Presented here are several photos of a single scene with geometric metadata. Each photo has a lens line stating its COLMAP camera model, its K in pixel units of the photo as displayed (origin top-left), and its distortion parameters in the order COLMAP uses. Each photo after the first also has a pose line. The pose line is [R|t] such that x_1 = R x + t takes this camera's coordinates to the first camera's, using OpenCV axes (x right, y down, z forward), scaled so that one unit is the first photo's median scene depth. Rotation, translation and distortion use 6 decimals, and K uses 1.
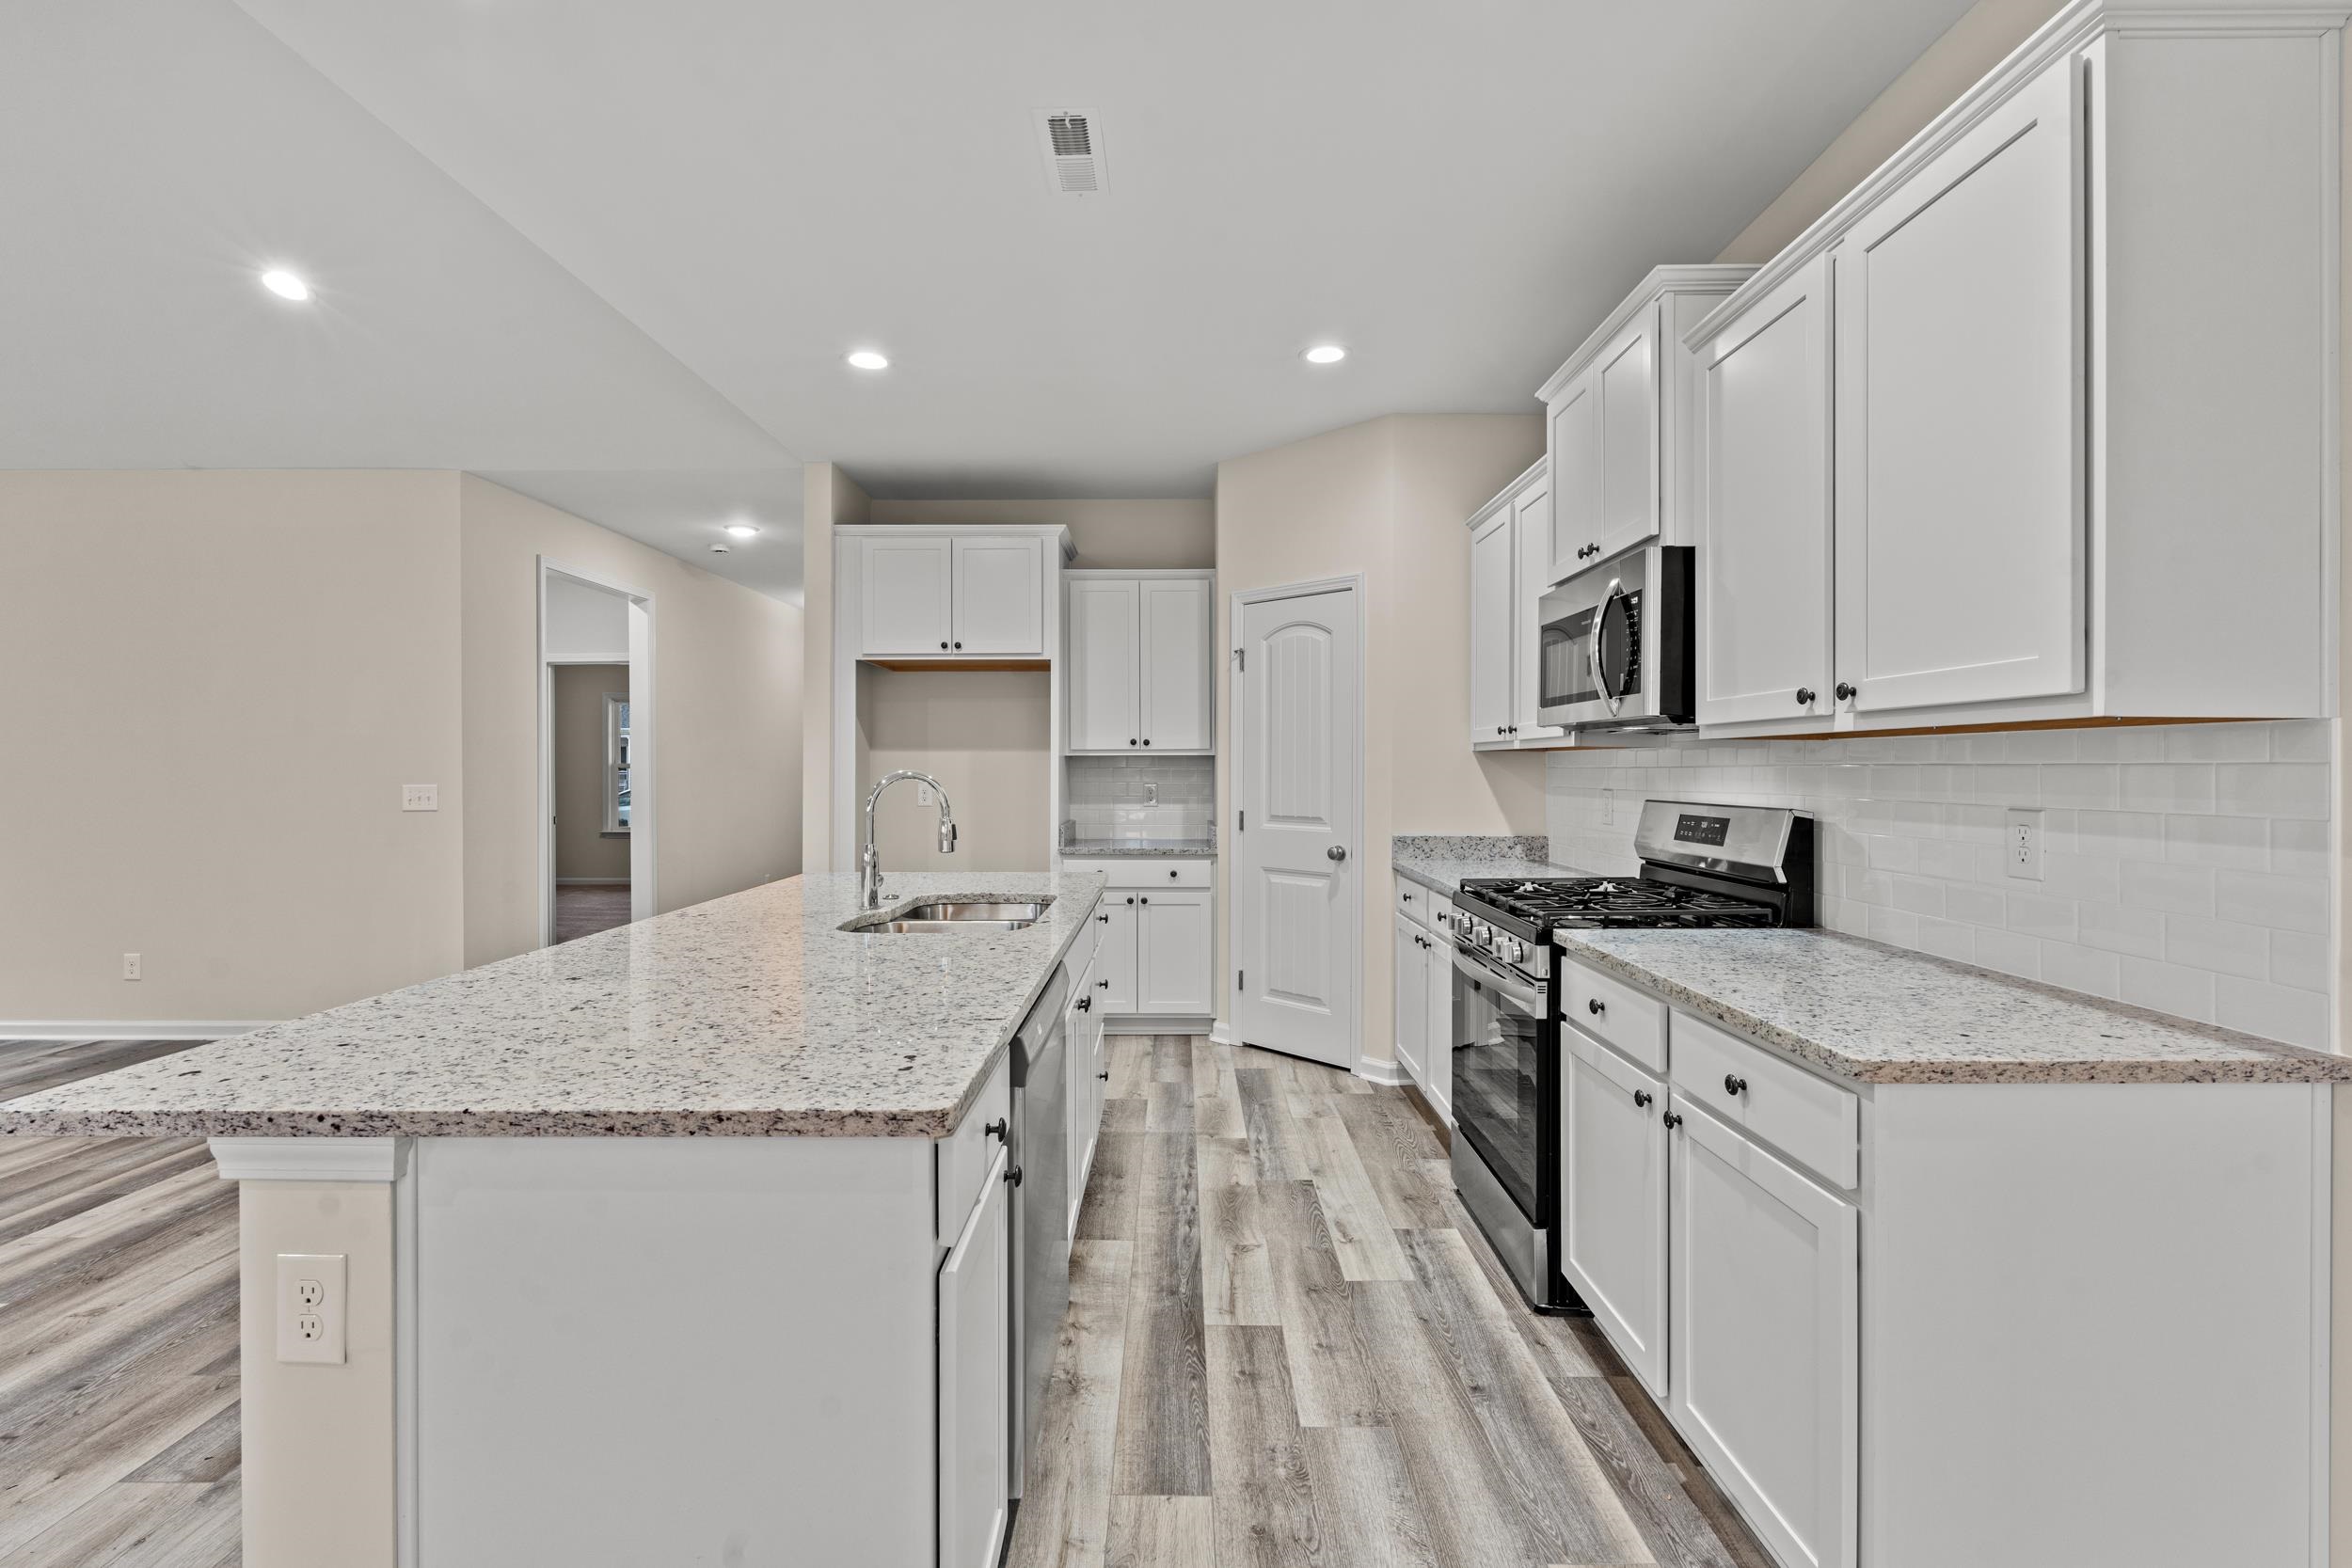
lens RADIAL K [[1032.9, 0, 1176.3], [0, 1032.9, 766.4], [0, 0, 1]] dist [-0.008284, -0.002469]
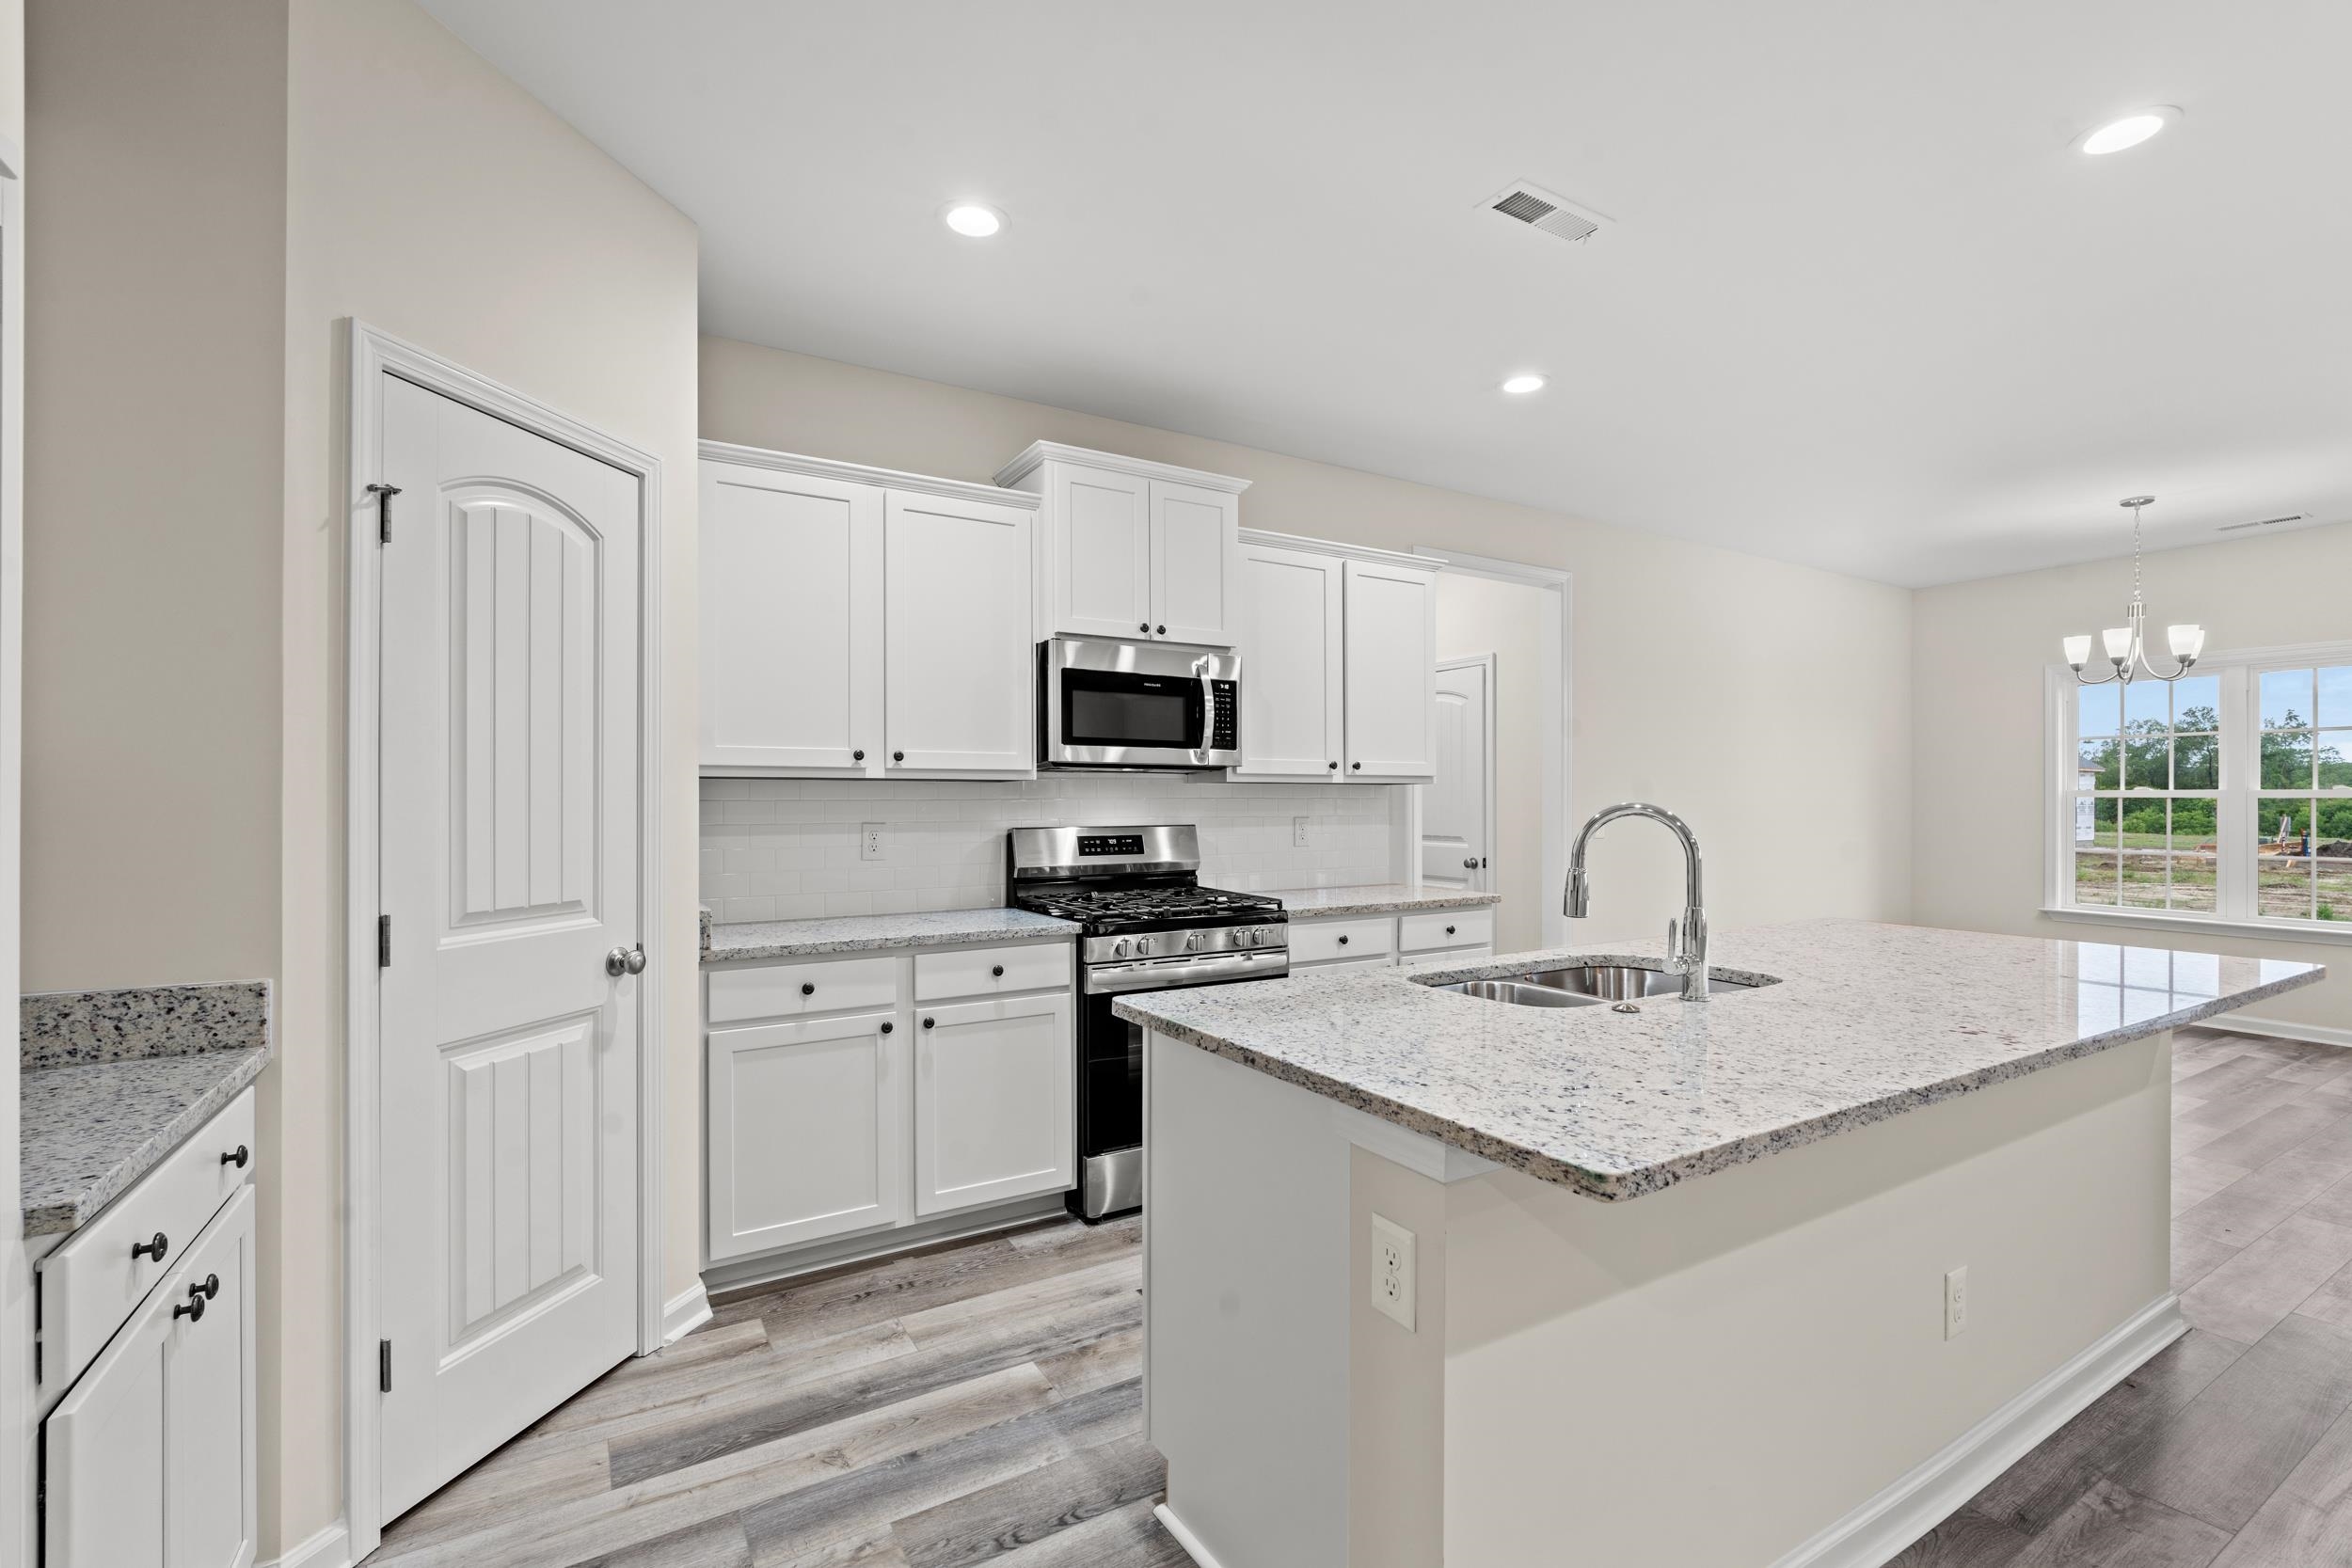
lens RADIAL K [[1032.9, 0, 1161.8], [0, 1032.9, 795.4], [0, 0, 1]] dist [-0.008284, -0.002469]
pose [[-0.516940, 0.013199, 0.855920, -0.504561], [0.006162, 0.999913, -0.011698, 0.007474], [-0.855999, -0.000773, -0.516977, 1.184996]]
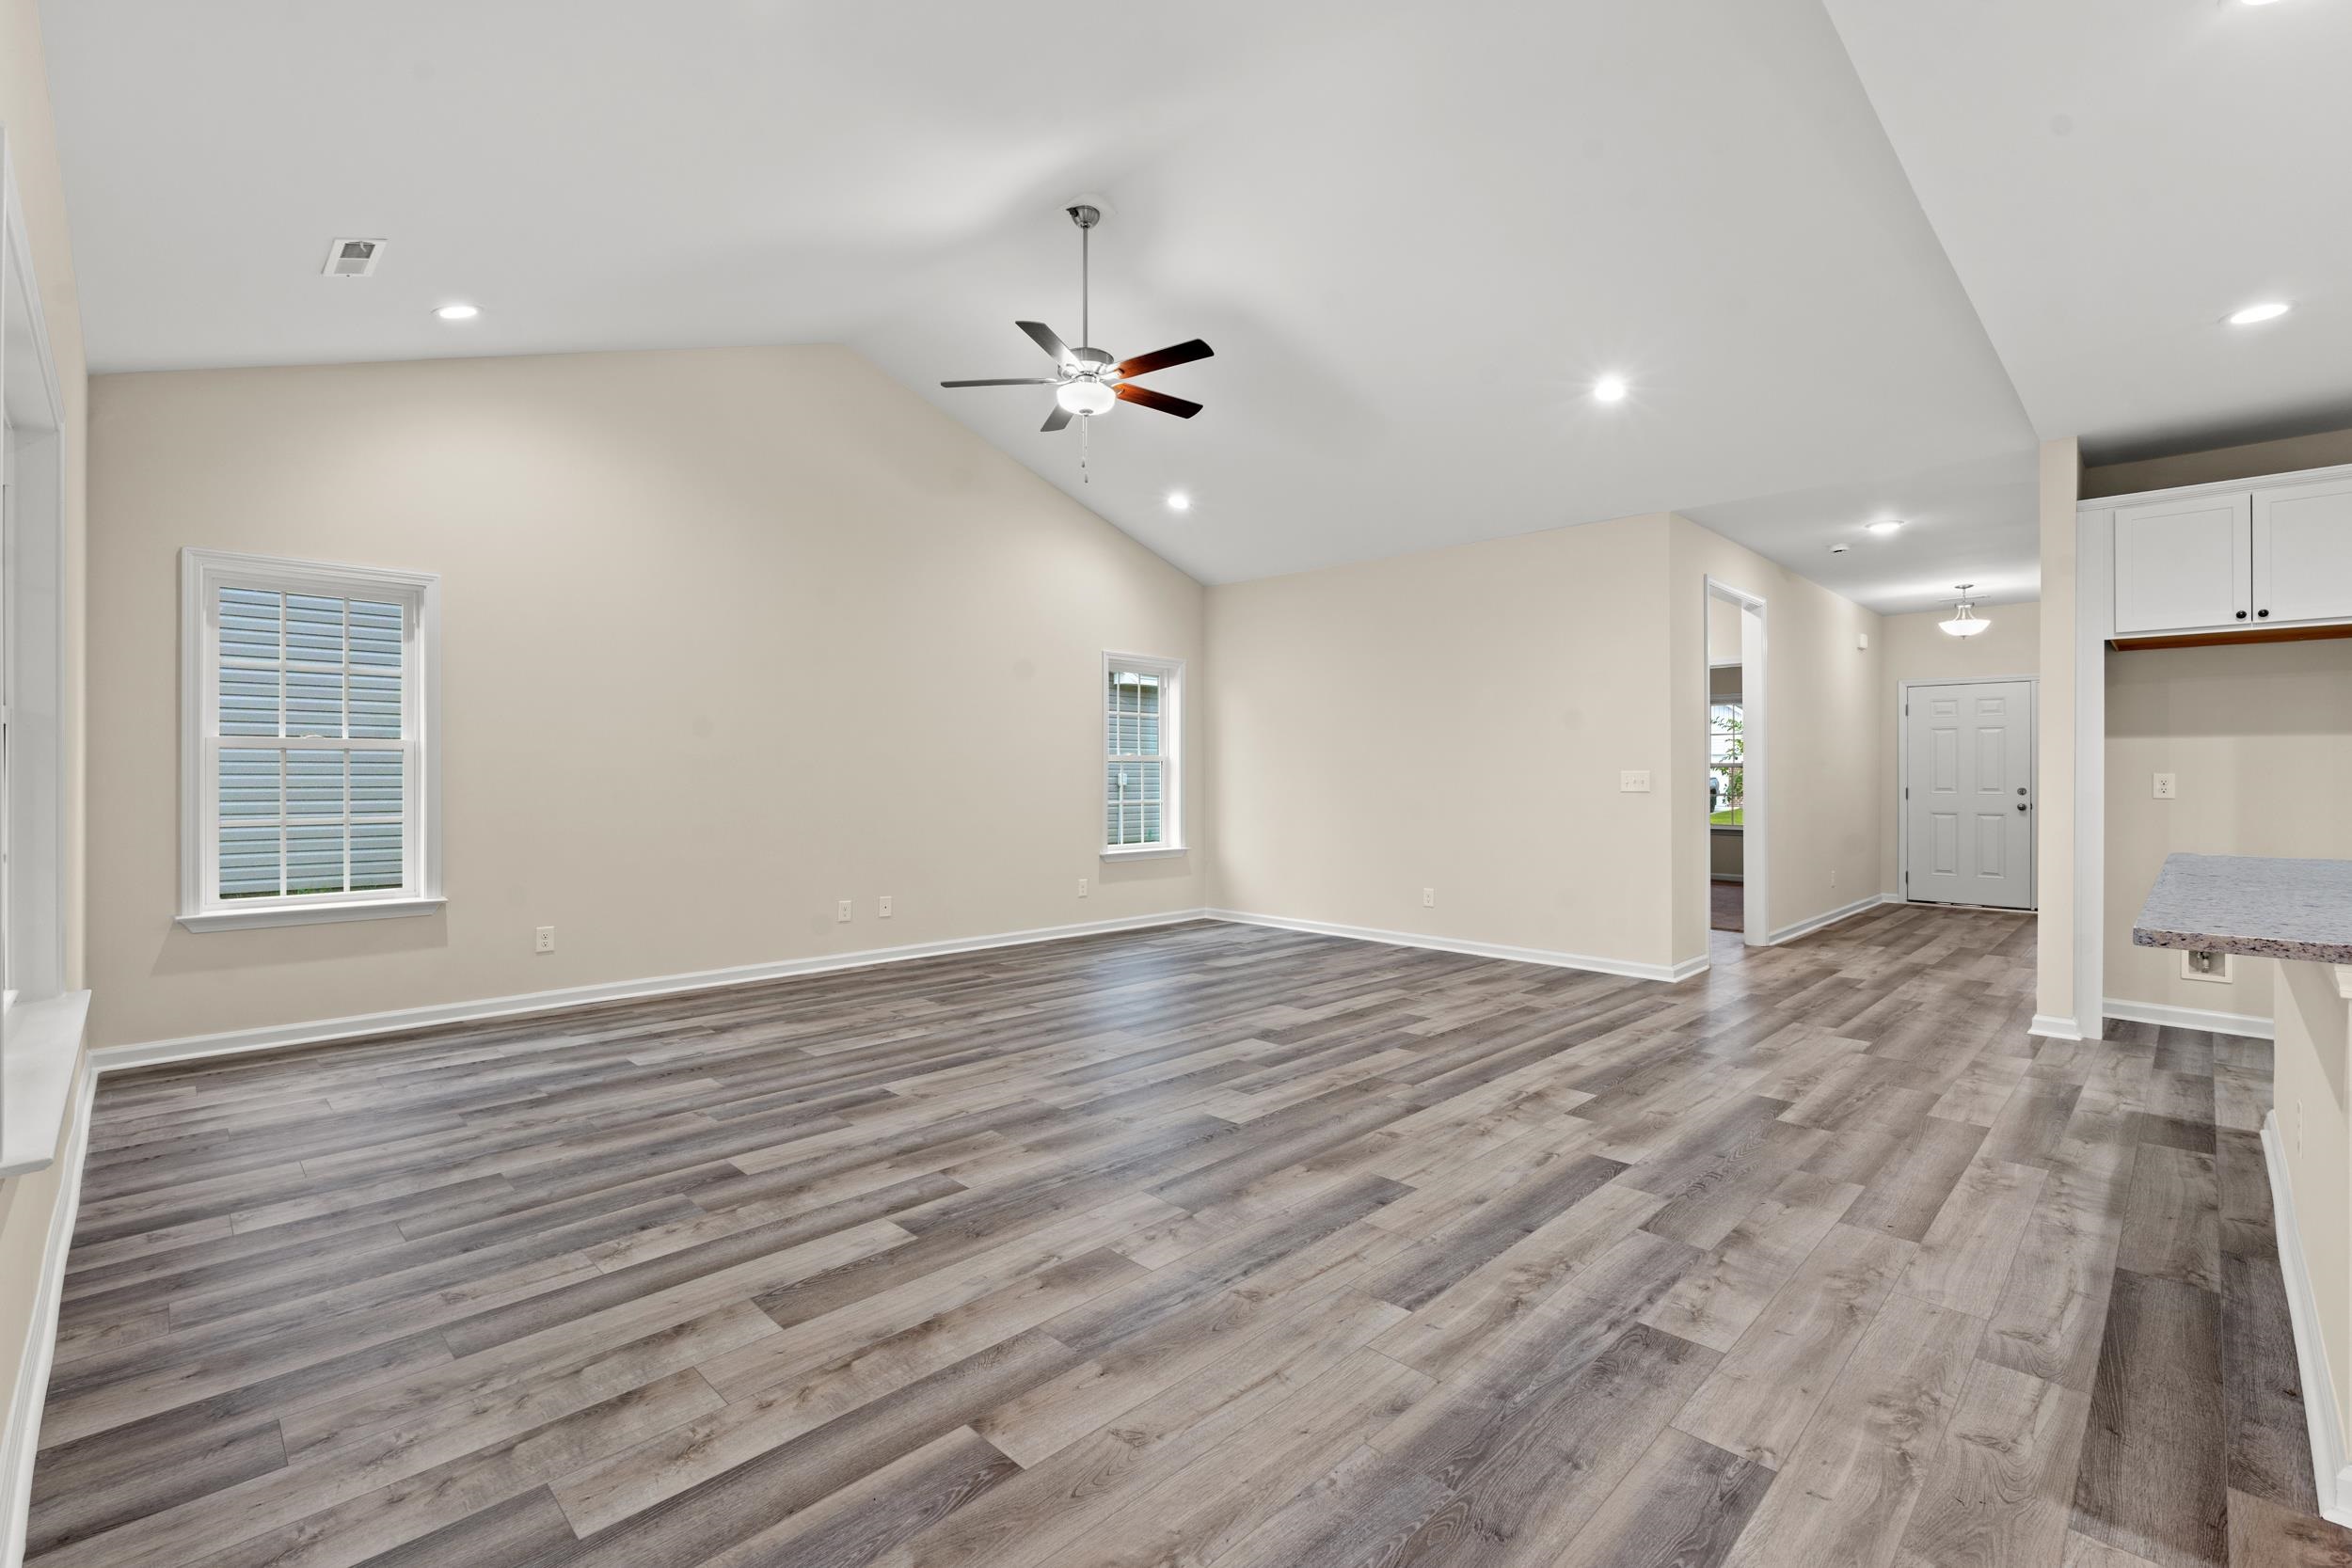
lens RADIAL K [[1032.9, 0, 1169.9], [0, 1032.9, 781.9], [0, 0, 1]] dist [-0.008284, -0.002469]
pose [[0.712793, 0.008428, -0.701324, -0.335259], [-0.005424, 0.999964, 0.006505, 0.033386], [0.701354, -0.000832, 0.712813, -0.348789]]
